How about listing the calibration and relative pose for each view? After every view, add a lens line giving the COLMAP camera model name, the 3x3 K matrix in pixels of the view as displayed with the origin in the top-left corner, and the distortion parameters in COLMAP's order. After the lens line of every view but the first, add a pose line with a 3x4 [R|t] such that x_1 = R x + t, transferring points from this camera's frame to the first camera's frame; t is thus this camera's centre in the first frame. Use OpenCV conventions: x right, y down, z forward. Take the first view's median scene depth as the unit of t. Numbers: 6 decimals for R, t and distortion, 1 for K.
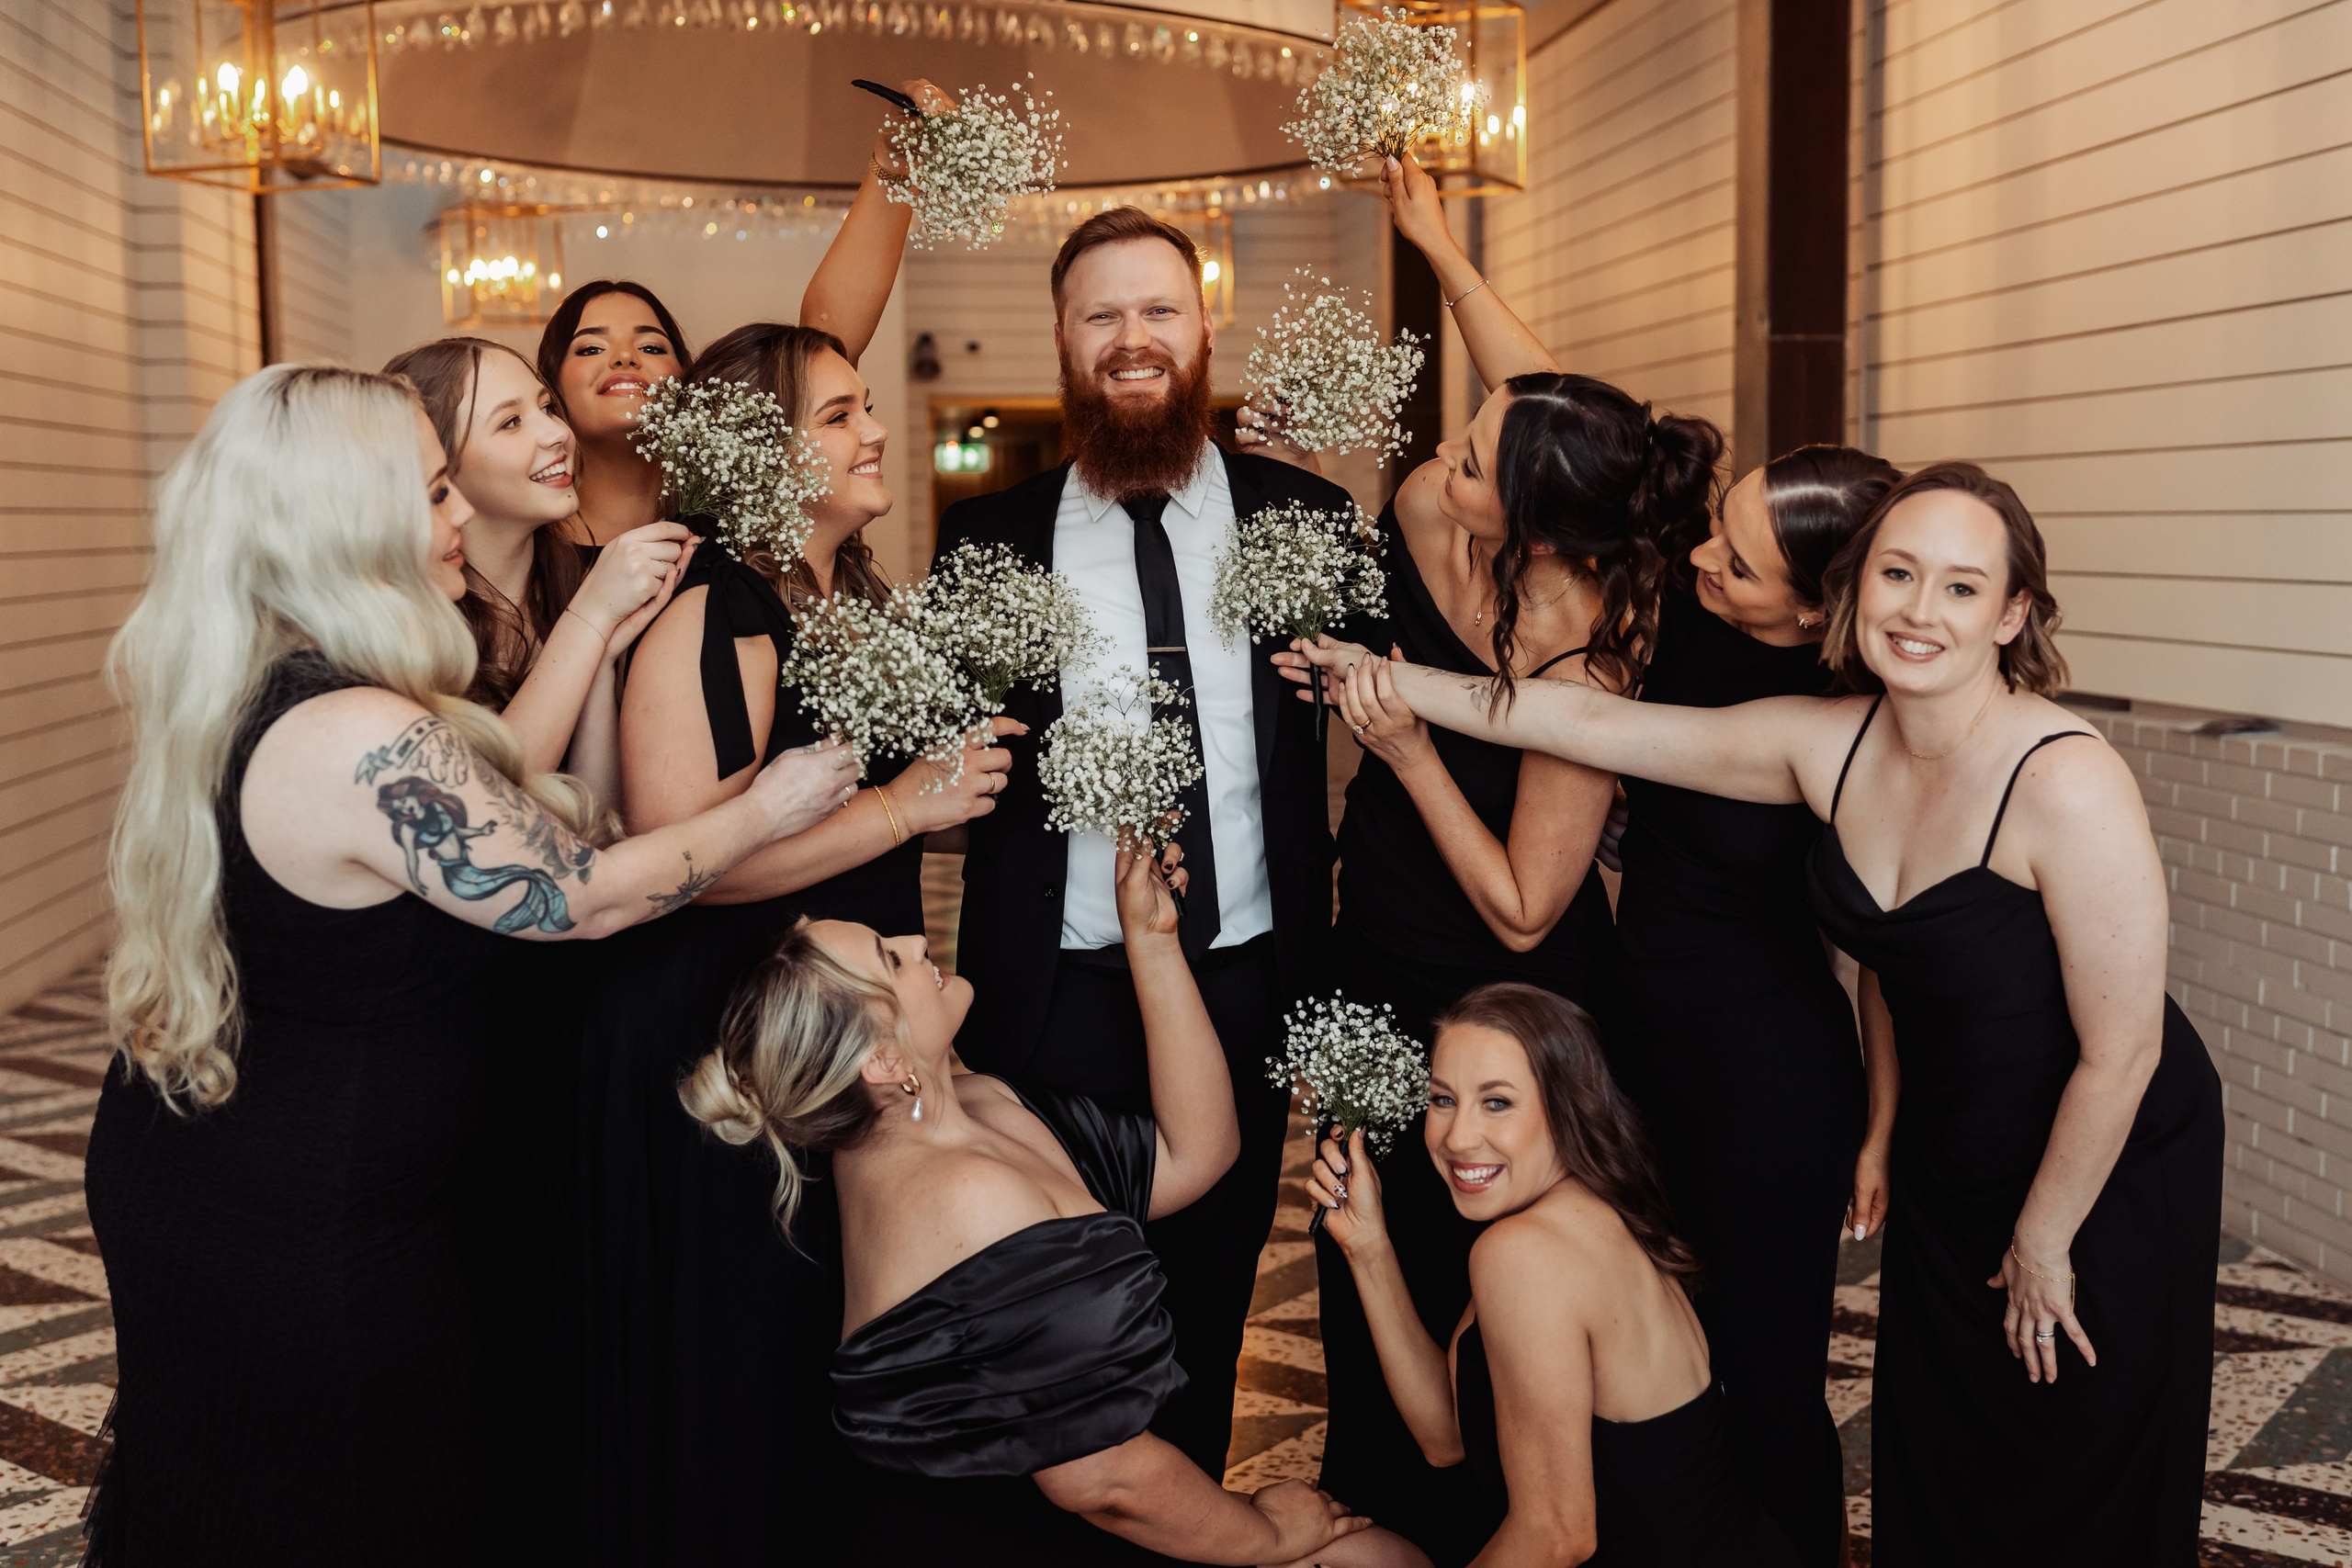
lens RADIAL K [[2363.0, 0, 1220.2], [0, 2363.0, 775.6], [0, 0, 1]] dist [-0.021438, 0.109507]
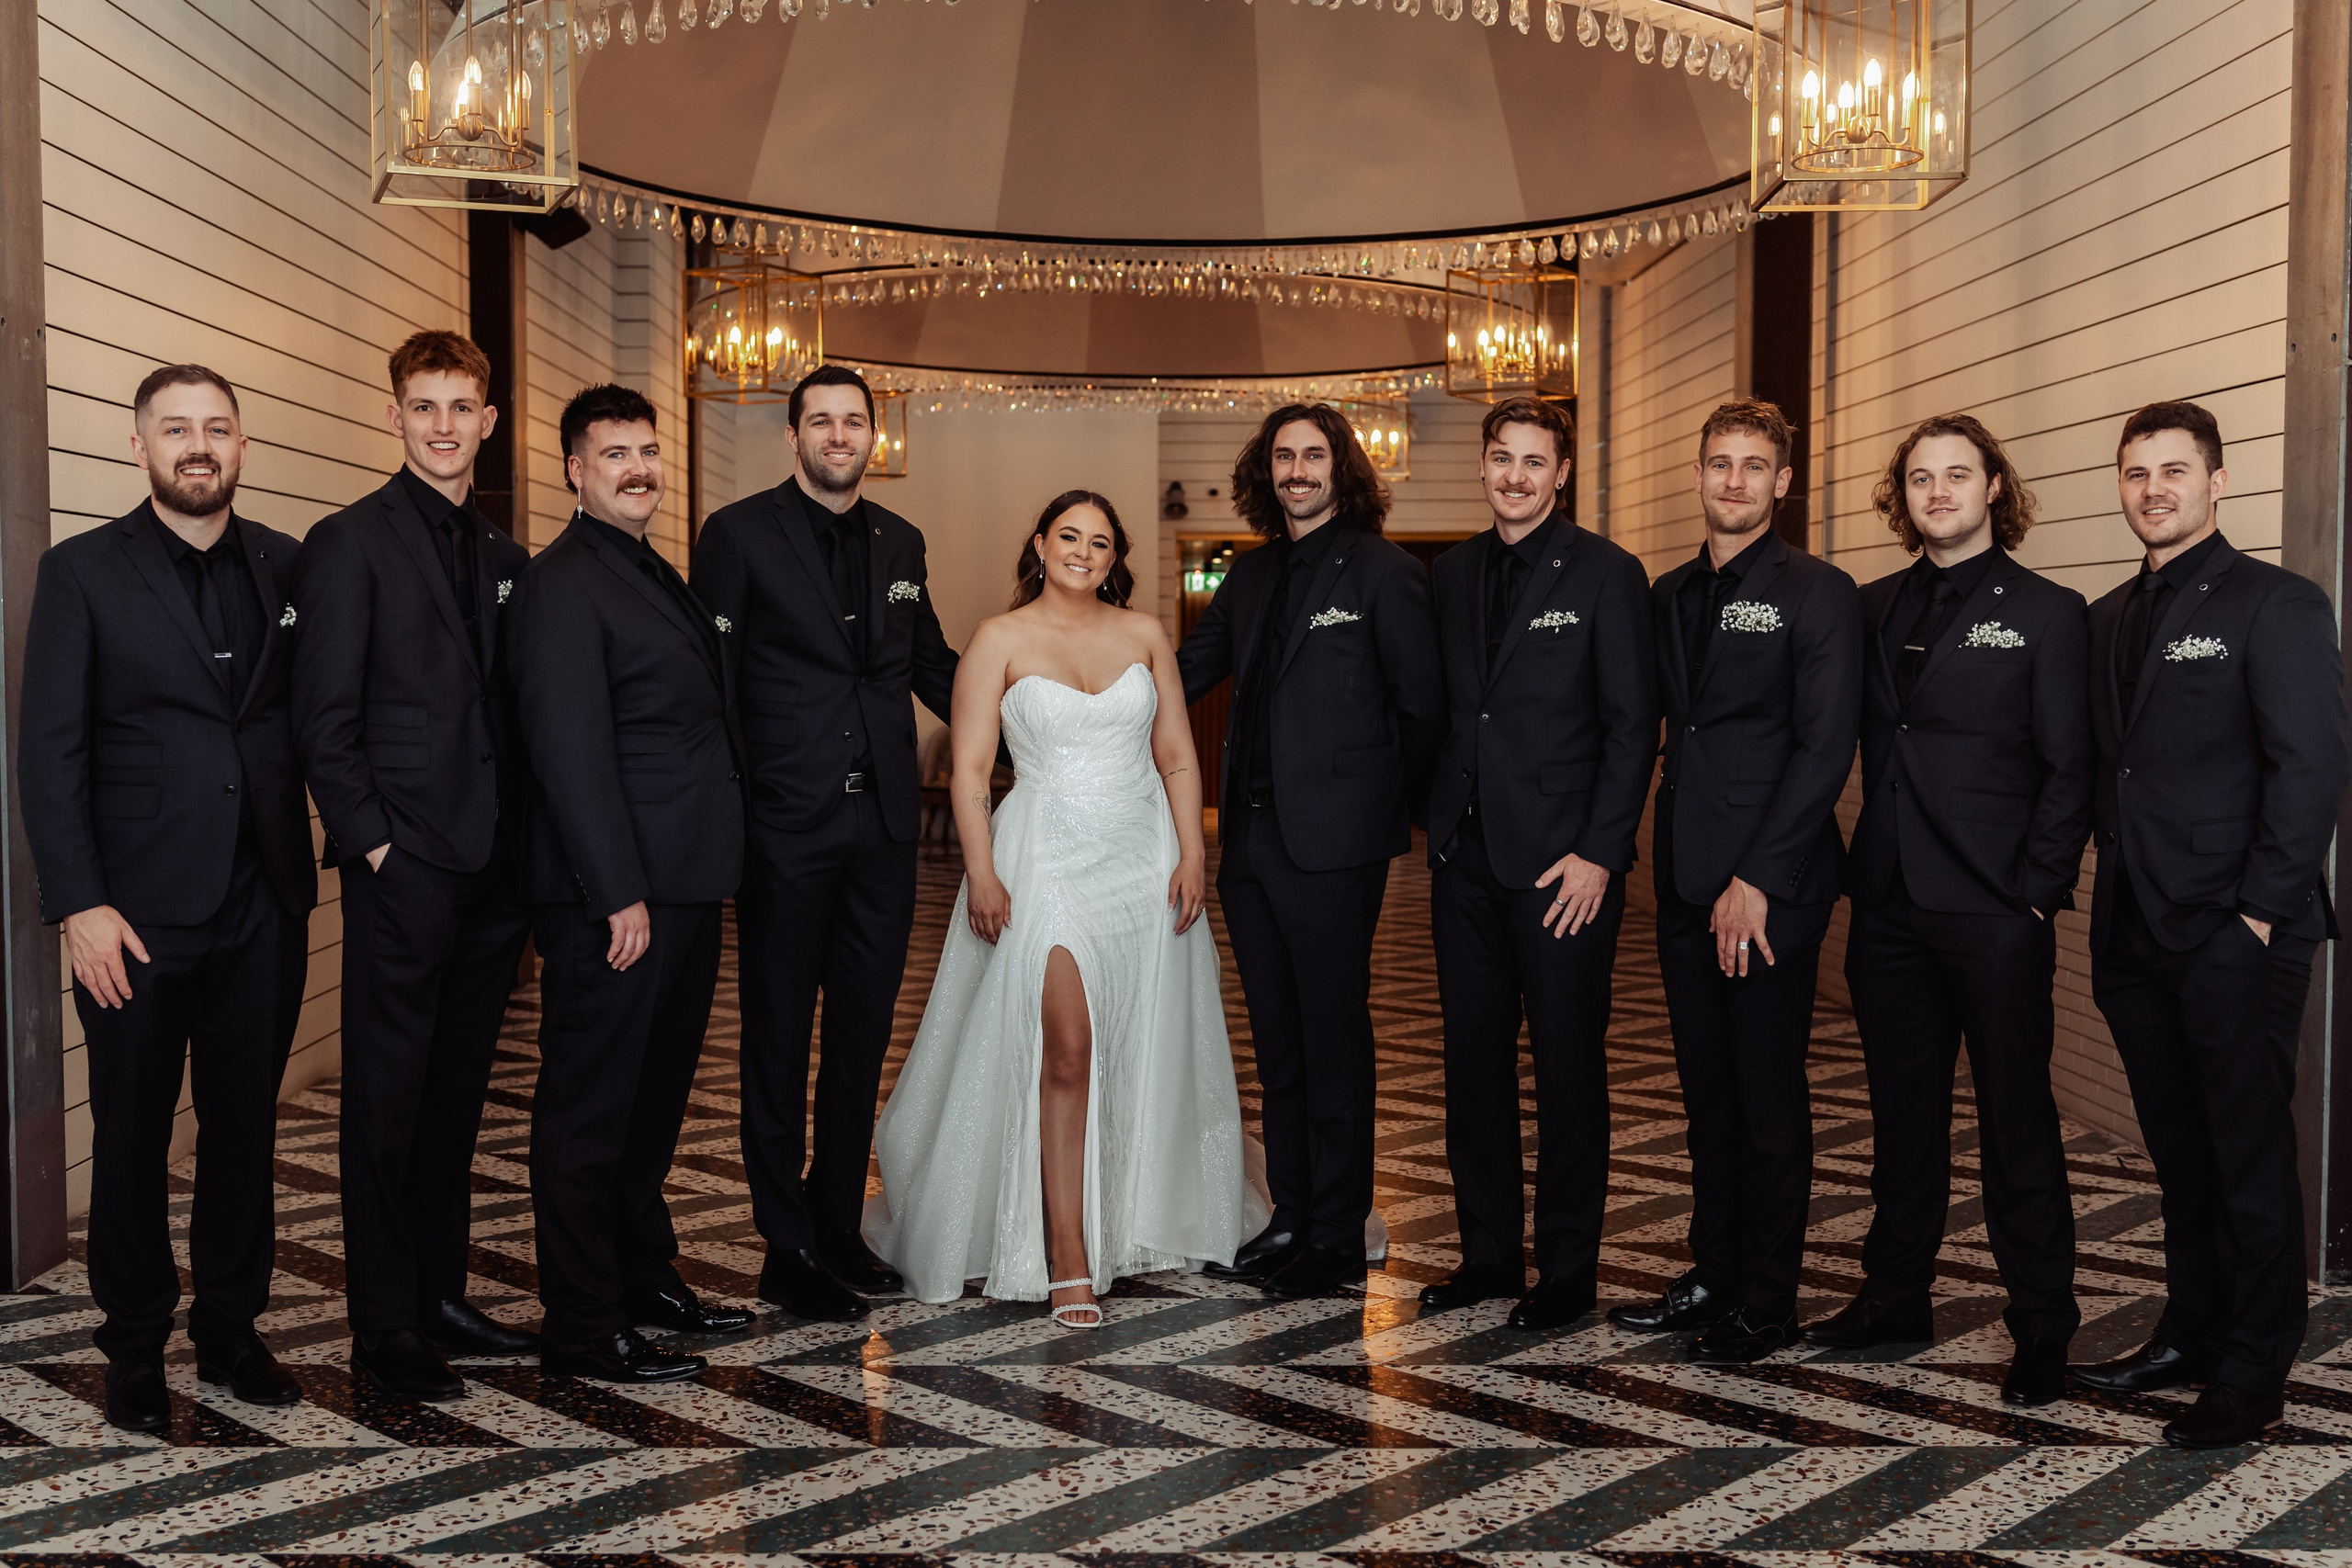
lens RADIAL K [[2427.0, 0, 1159.0], [0, 2427.0, 795.8], [0, 0, 1]] dist [0.005317, 0.000655]
pose [[0.991133, 0.018120, -0.131631, 0.077268], [-0.024487, 0.998599, -0.046916, 0.078257], [0.130596, 0.049723, 0.990188, -0.529650]]
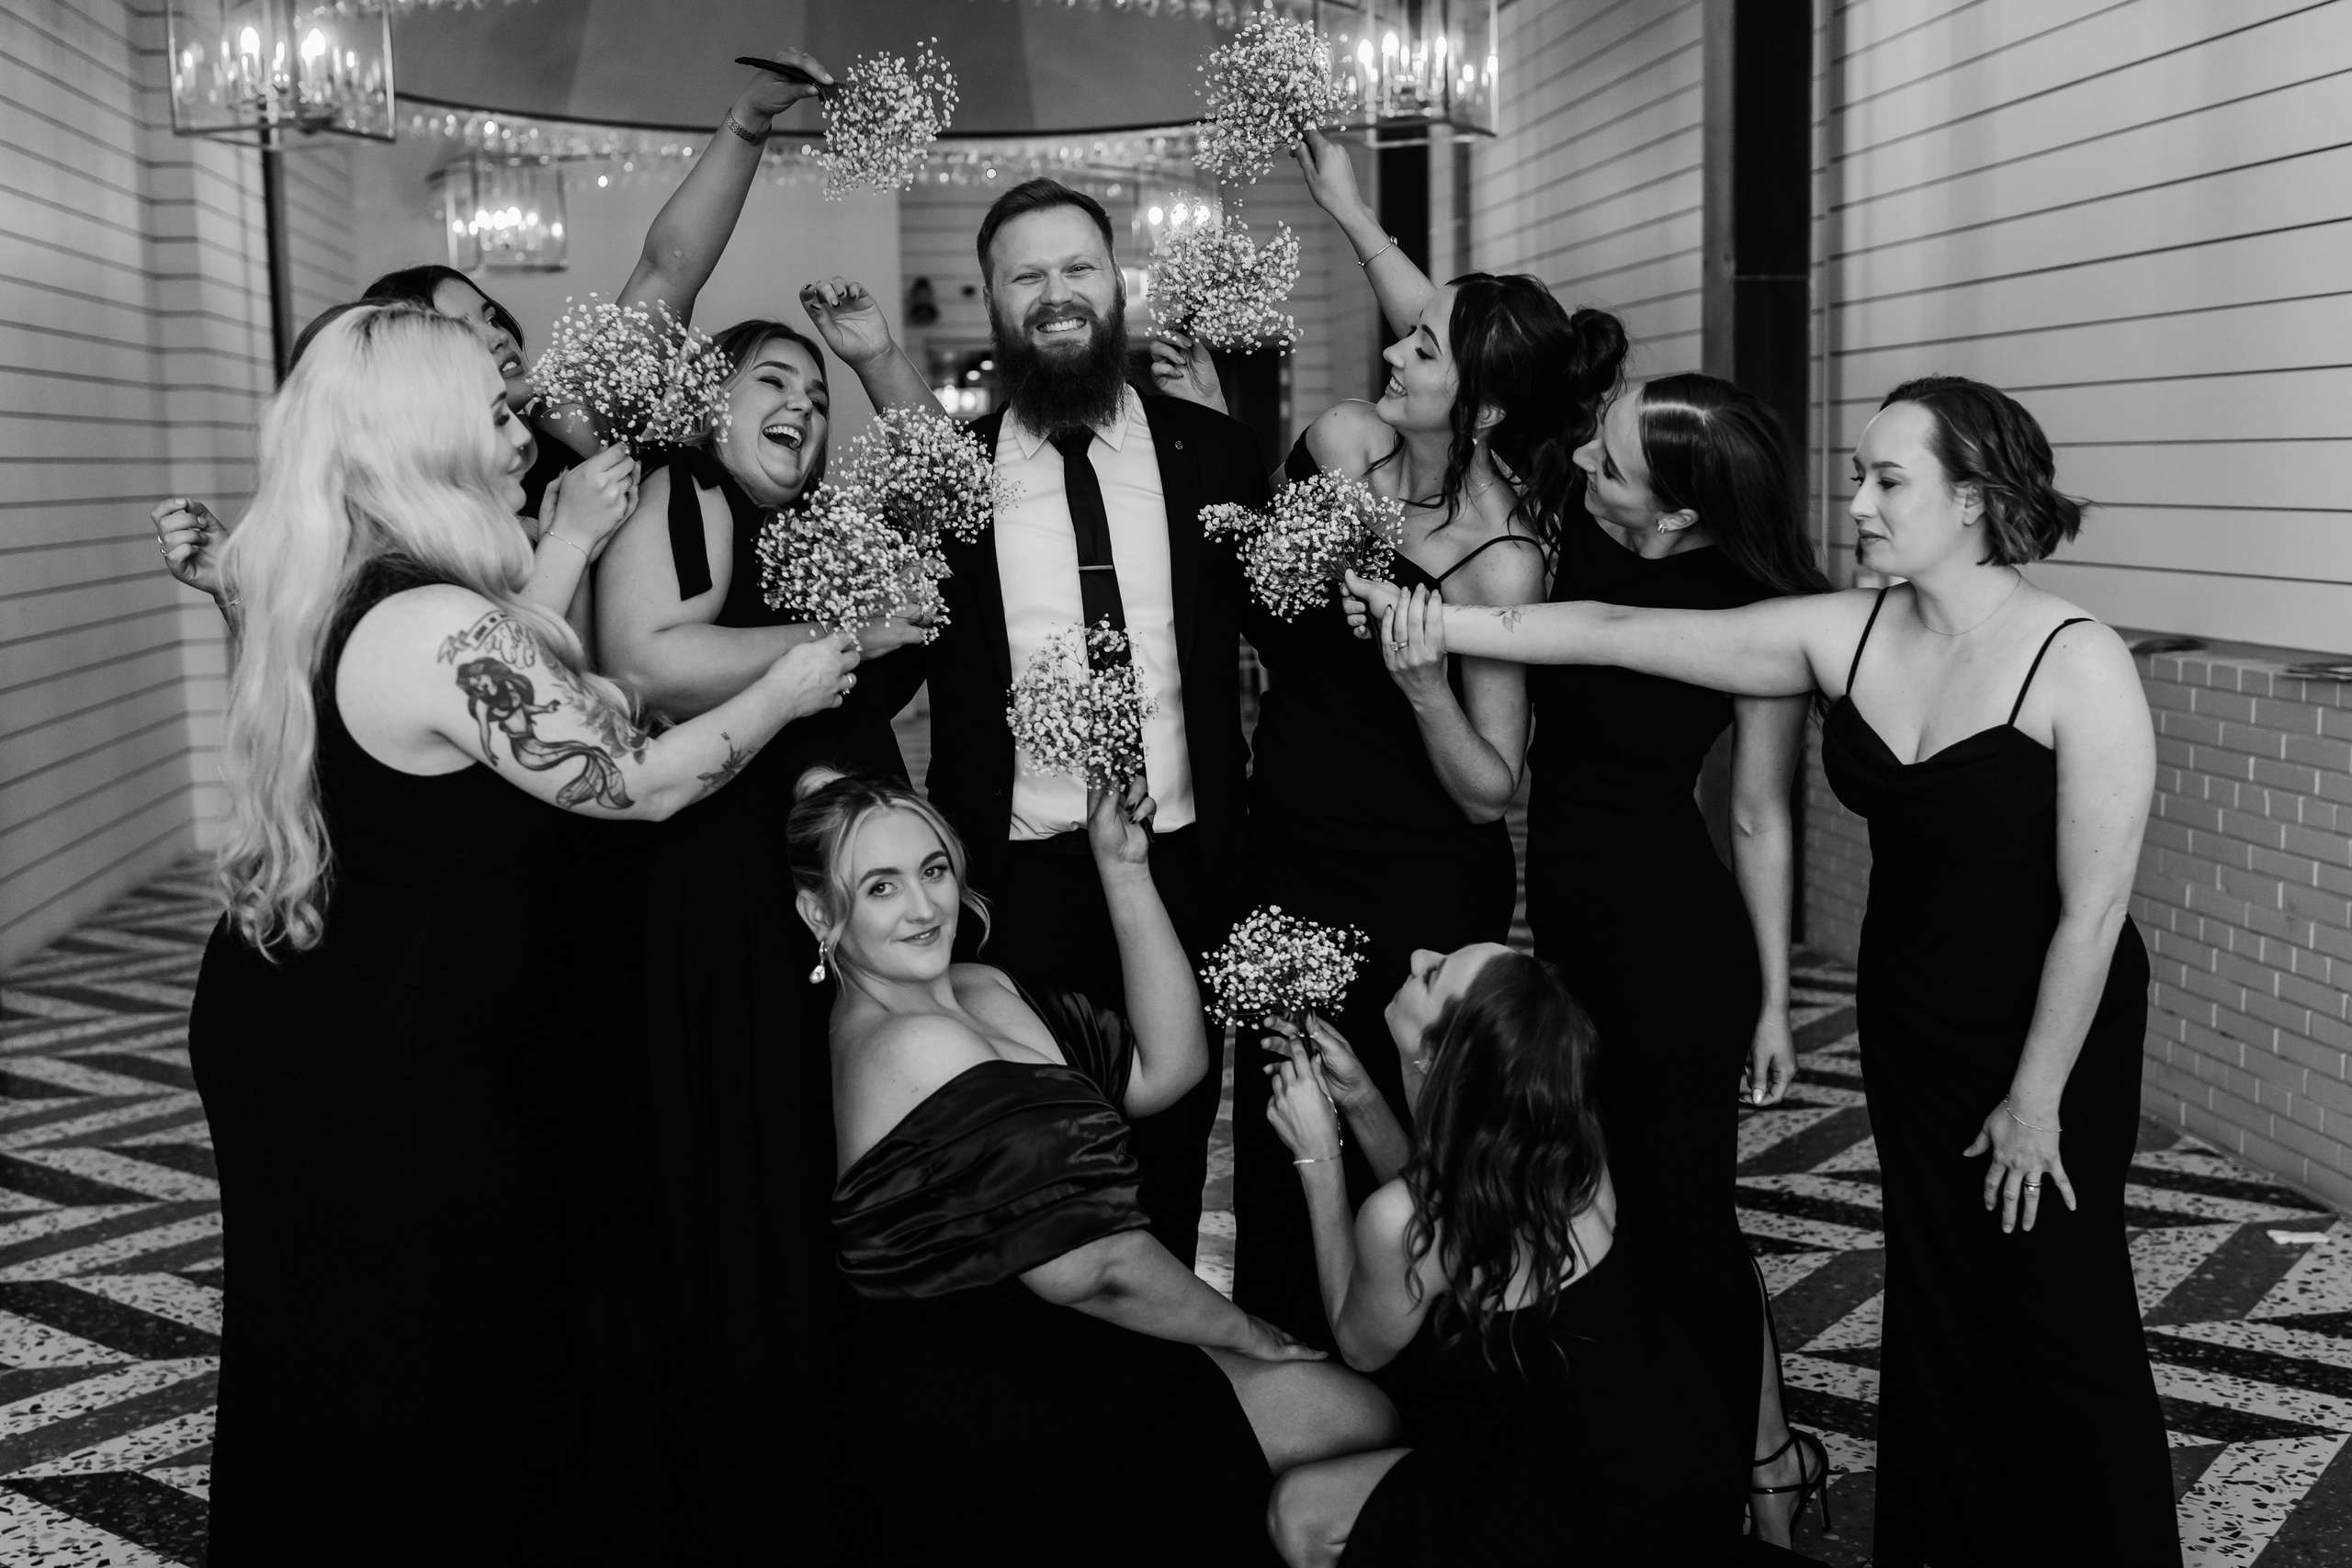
lens RADIAL K [[2391.6, 0, 1228.2], [0, 2391.6, 781.8], [0, 0, 1]] dist [-0.026577, 0.102160]
pose [[0.999964, -0.008525, 0.000557, 0.007826], [0.008509, 0.999654, 0.024881, 0.008376], [-0.000769, -0.024875, 0.999690, -0.057567]]
